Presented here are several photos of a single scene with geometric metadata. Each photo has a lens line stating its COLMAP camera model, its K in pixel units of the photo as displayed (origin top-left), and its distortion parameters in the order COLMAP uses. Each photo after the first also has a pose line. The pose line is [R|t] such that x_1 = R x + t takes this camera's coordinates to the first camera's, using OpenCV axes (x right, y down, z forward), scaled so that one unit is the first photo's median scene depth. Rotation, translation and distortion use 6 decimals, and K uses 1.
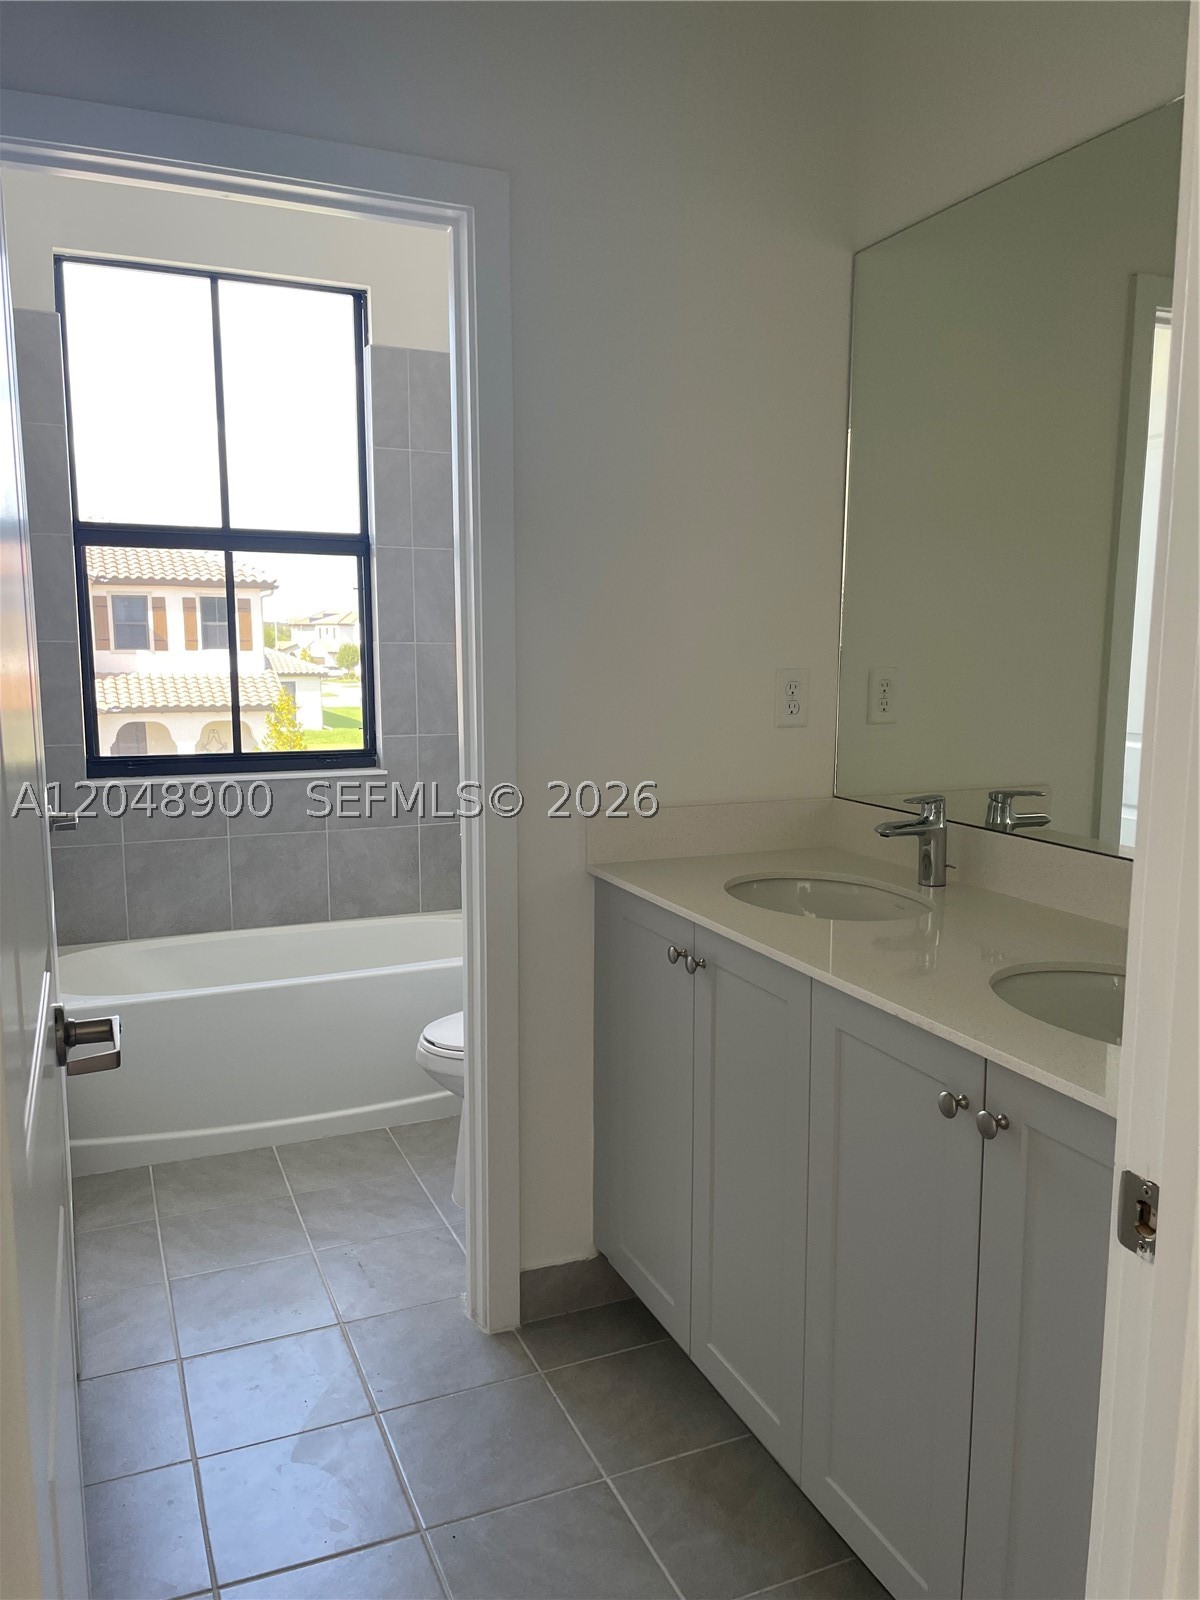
lens RADIAL K [[1219.7, 0, 604.8], [0, 1219.7, 808.3], [0, 0, 1]] dist [0.071388, -0.079744]
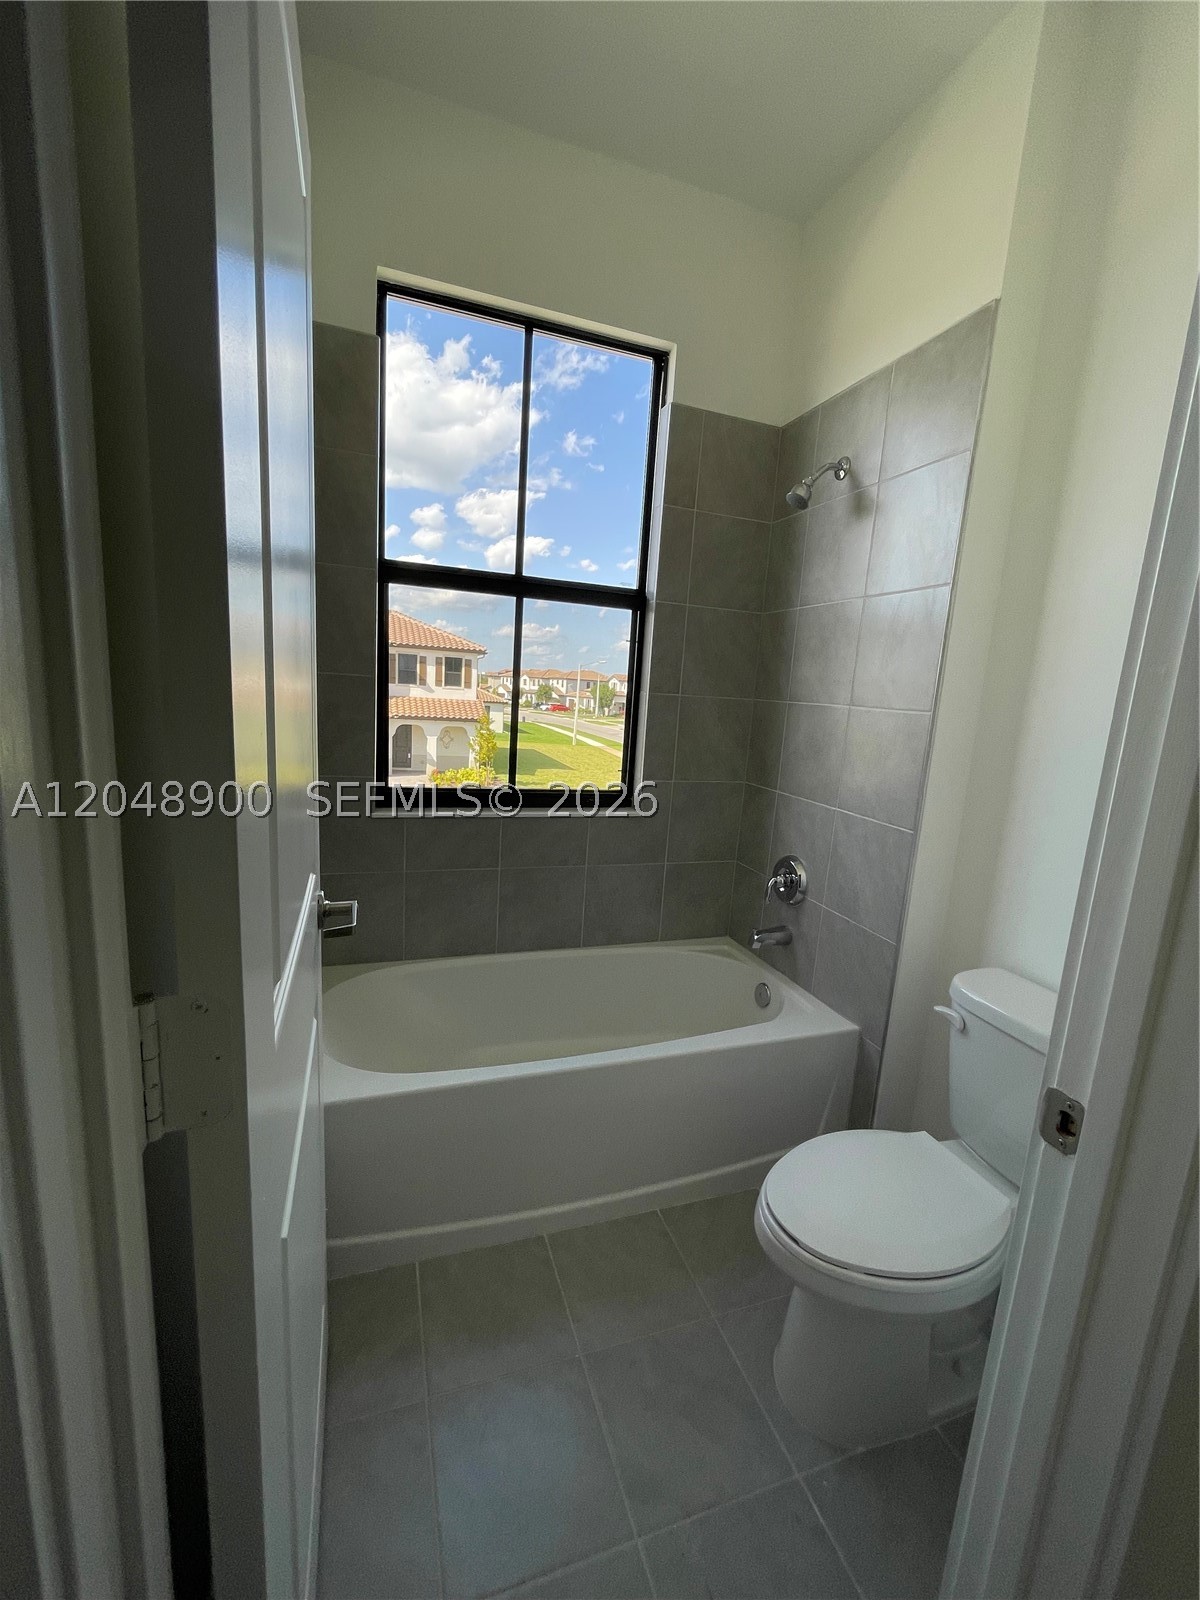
lens RADIAL K [[653.2, 0, 595.4], [0, 653.2, 801.5], [0, 0, 1]] dist [-0.001270, -0.000361]
pose [[0.994343, 0.076604, -0.073576, -0.175290], [-0.074425, 0.996716, 0.031909, -0.054834], [0.075779, -0.026252, 0.996779, 0.417555]]
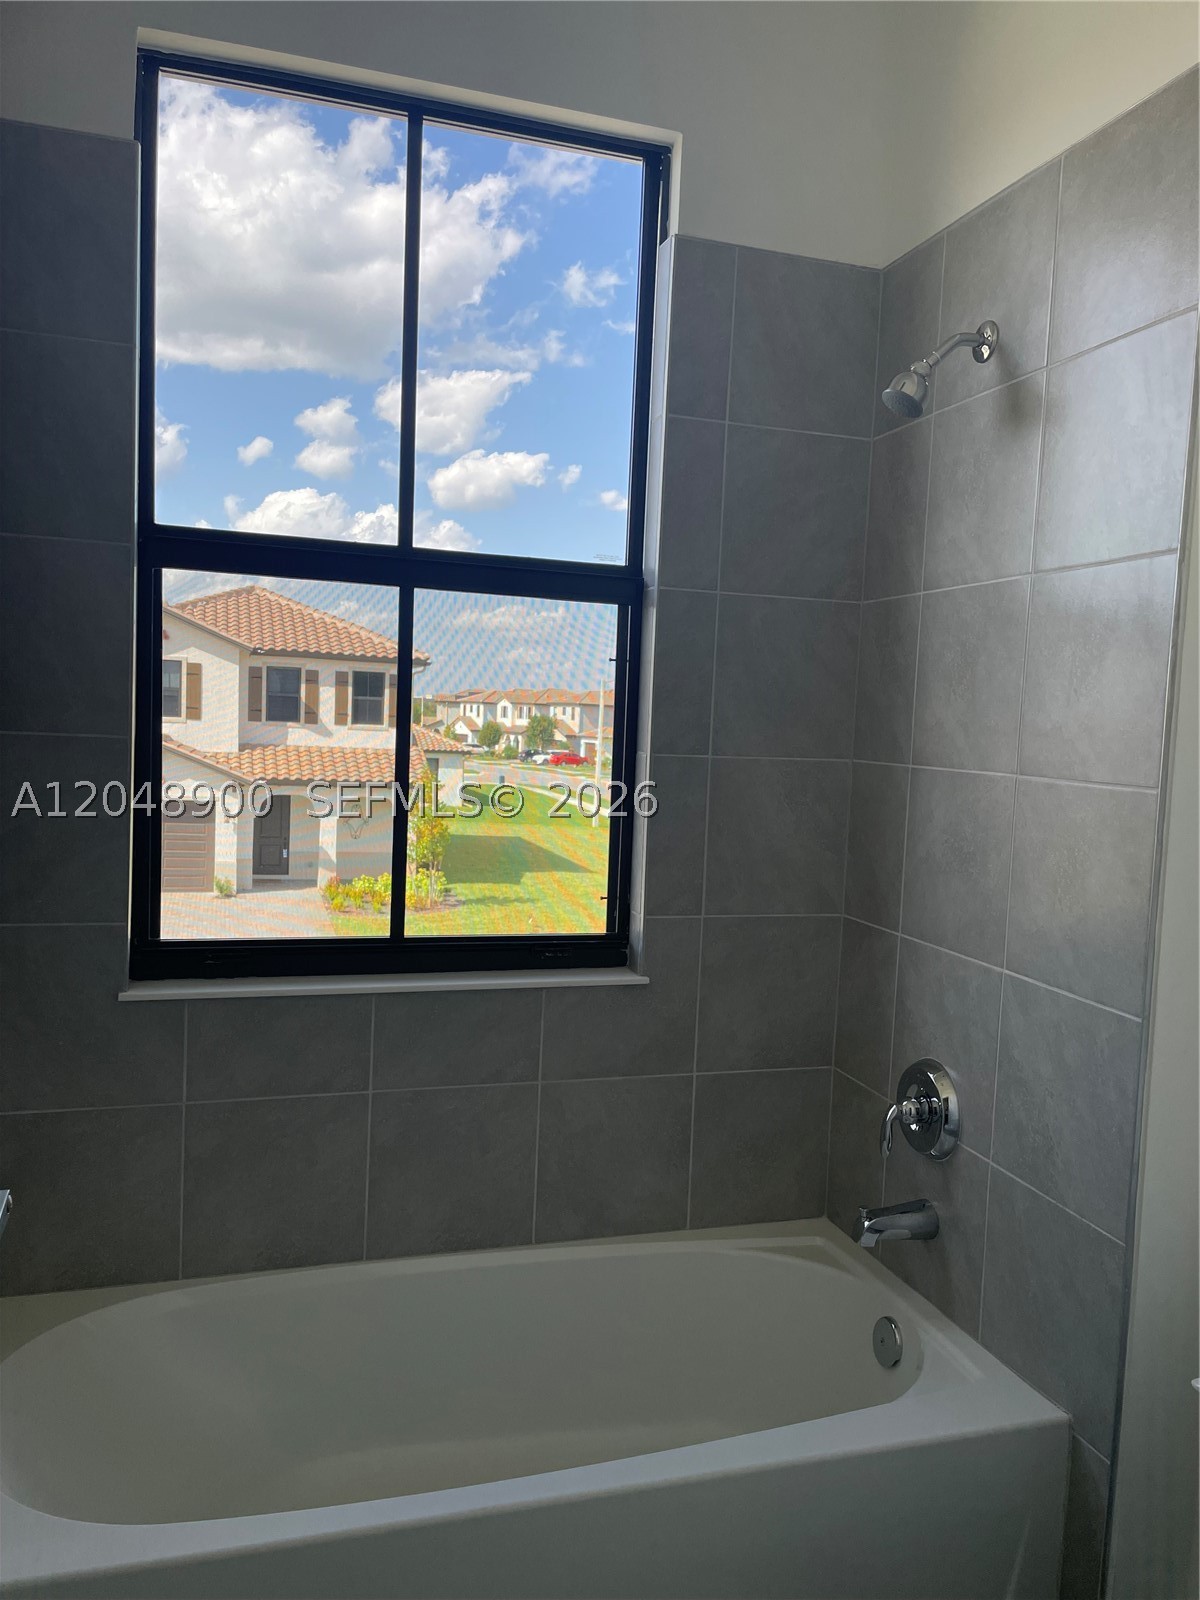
lens RADIAL K [[1219.7, 0, 604.5], [0, 1219.7, 811.5], [0, 0, 1]] dist [0.071388, -0.079744]
pose [[0.993000, 0.049426, -0.107275, -0.138707], [-0.056438, 0.996395, -0.063343, -0.069466], [0.103758, 0.068954, 0.992210, 0.422602]]
